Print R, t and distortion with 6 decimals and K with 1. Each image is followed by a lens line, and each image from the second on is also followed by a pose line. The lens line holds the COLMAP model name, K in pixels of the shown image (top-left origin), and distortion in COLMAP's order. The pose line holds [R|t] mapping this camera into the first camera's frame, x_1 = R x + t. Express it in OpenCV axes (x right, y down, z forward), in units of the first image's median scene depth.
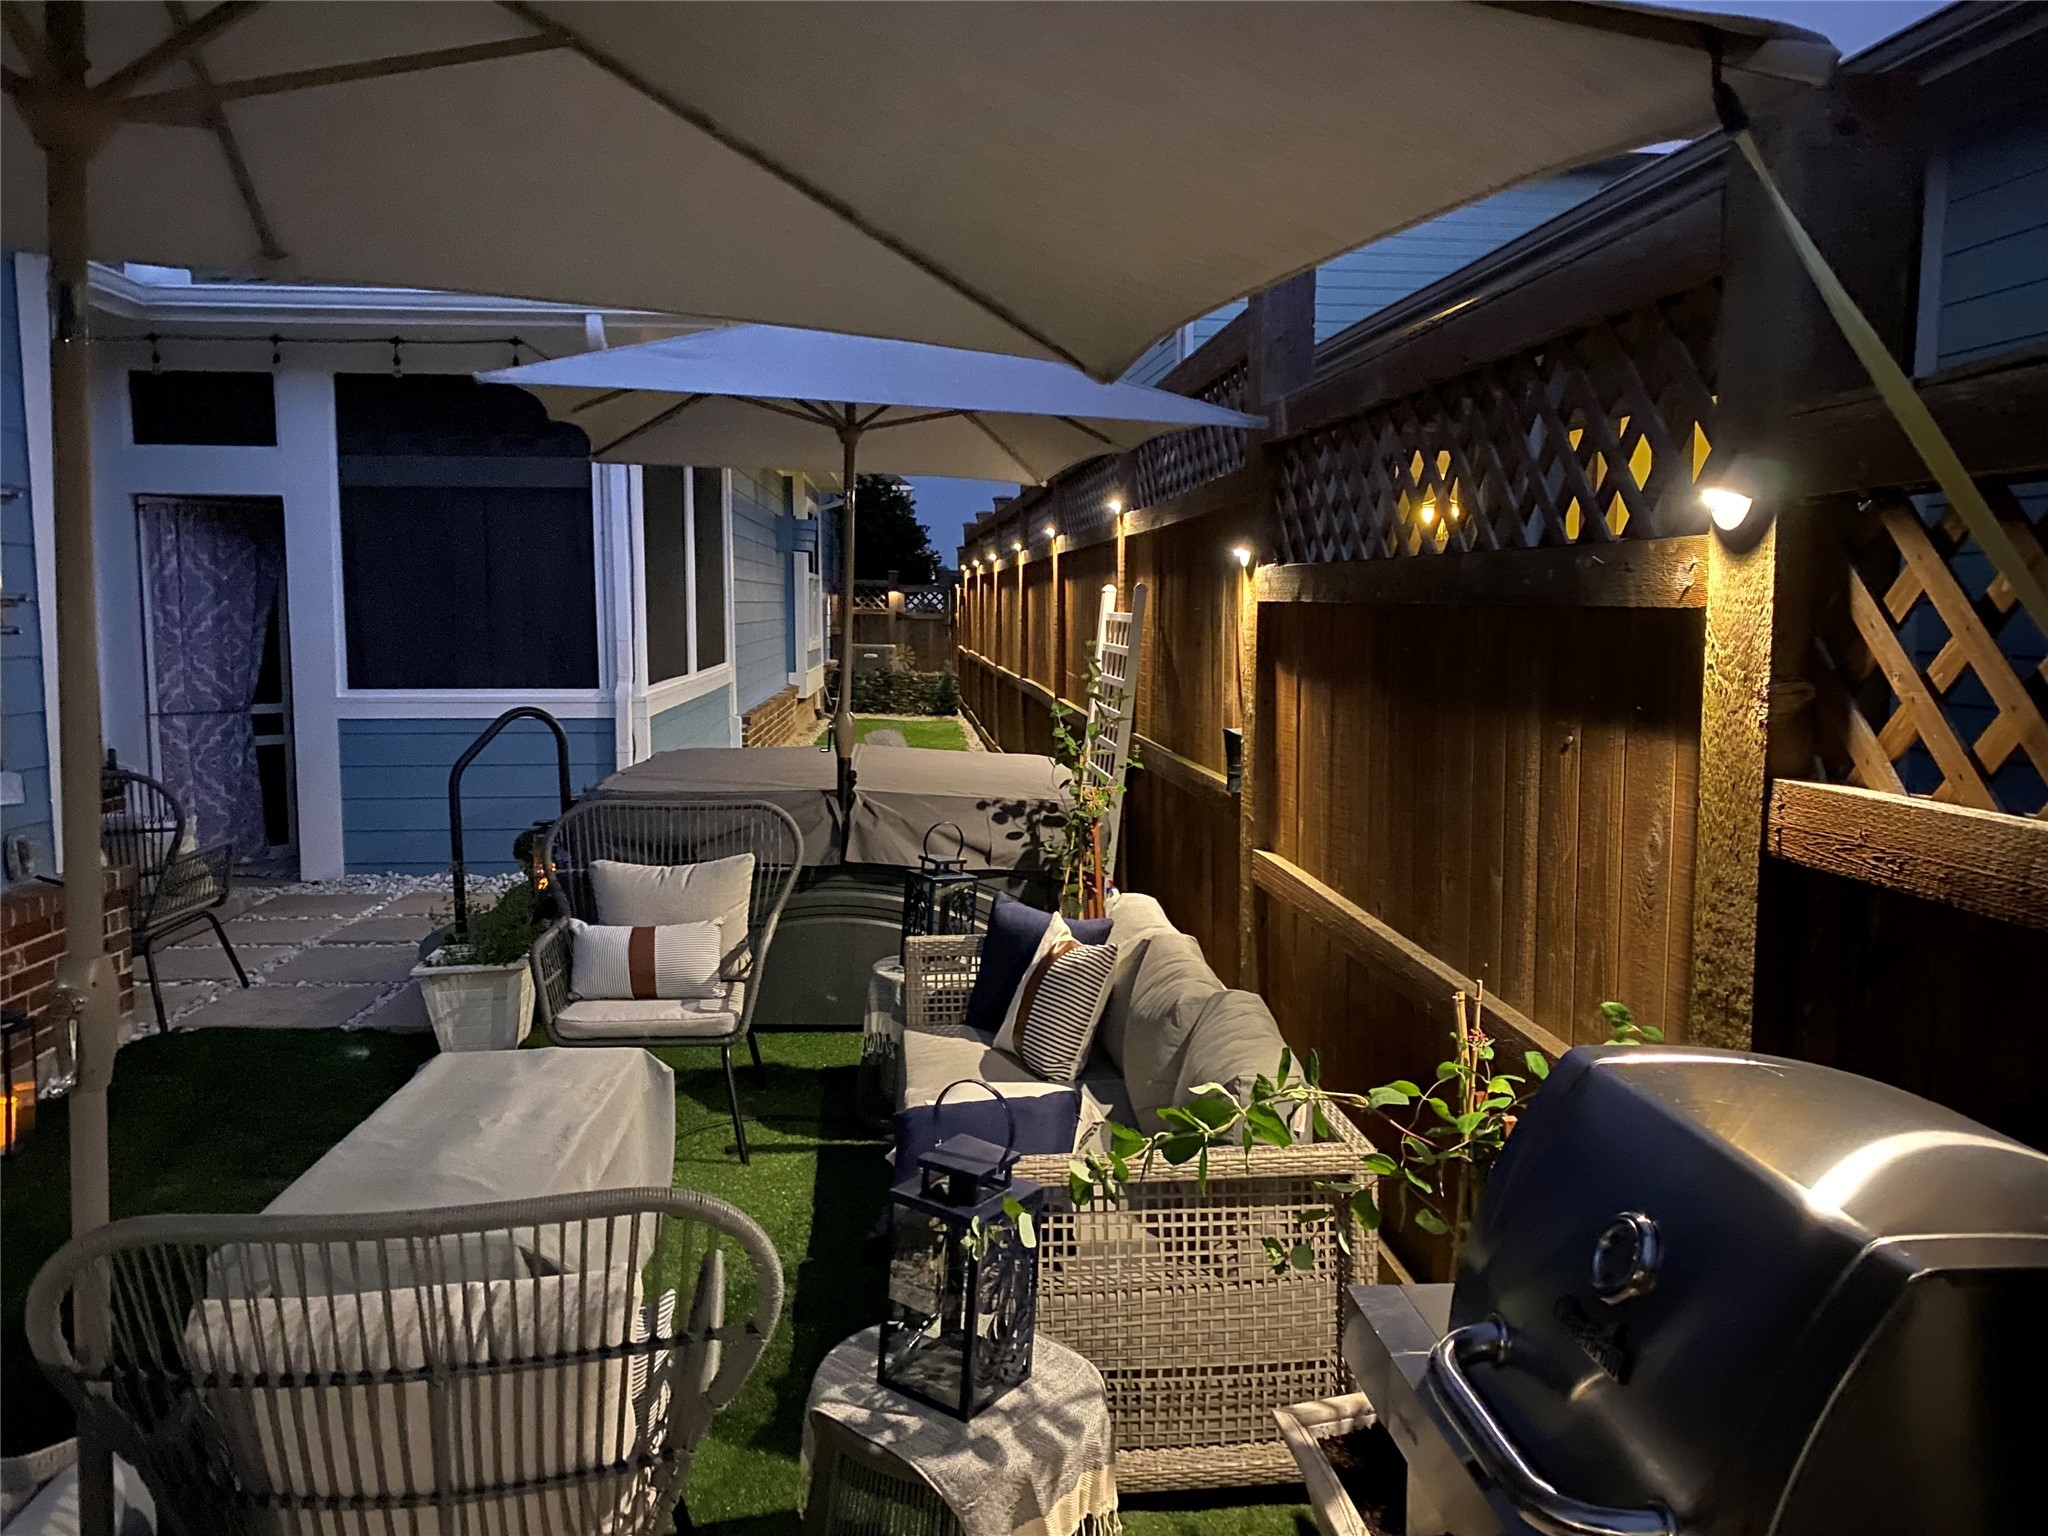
lens RADIAL K [[1526.8, 0, 1024.0], [0, 1526.8, 768.0], [0, 0, 1]] dist [0.000692, -0.002507]
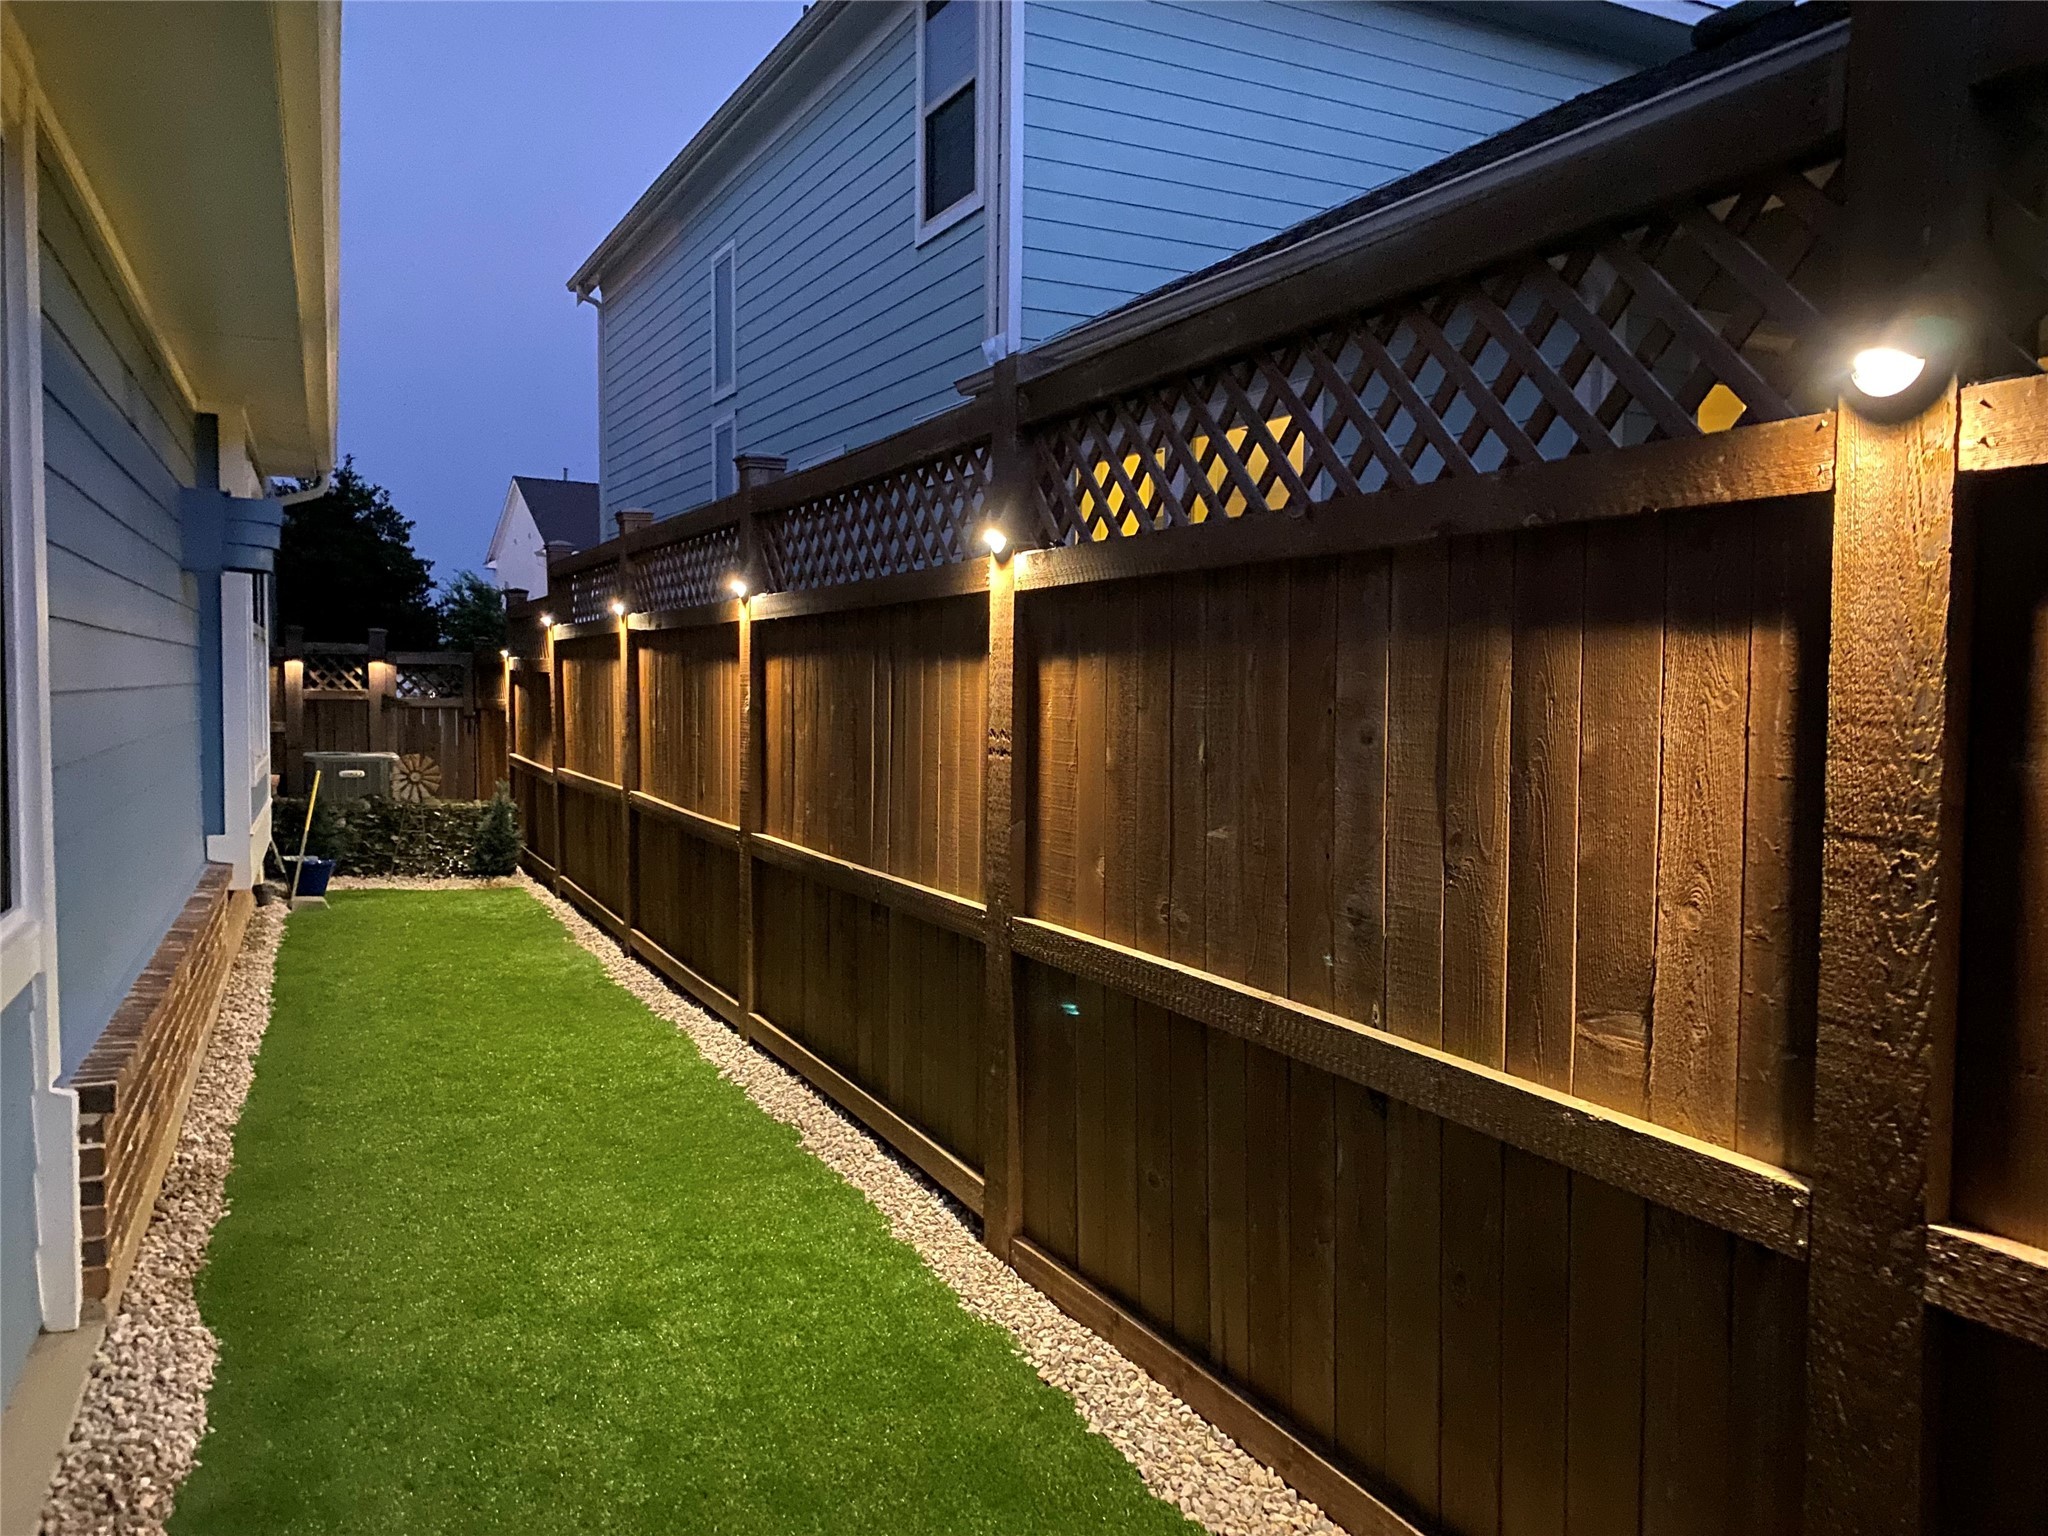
lens RADIAL K [[1526.8, 0, 1024.0], [0, 1526.8, 768.0], [0, 0, 1]] dist [0.000692, -0.002507]
pose [[0.935427, -0.005353, 0.353481, -0.068715], [0.023226, 0.998656, -0.046341, -0.044065], [-0.352757, 0.051558, 0.934293, 0.382907]]
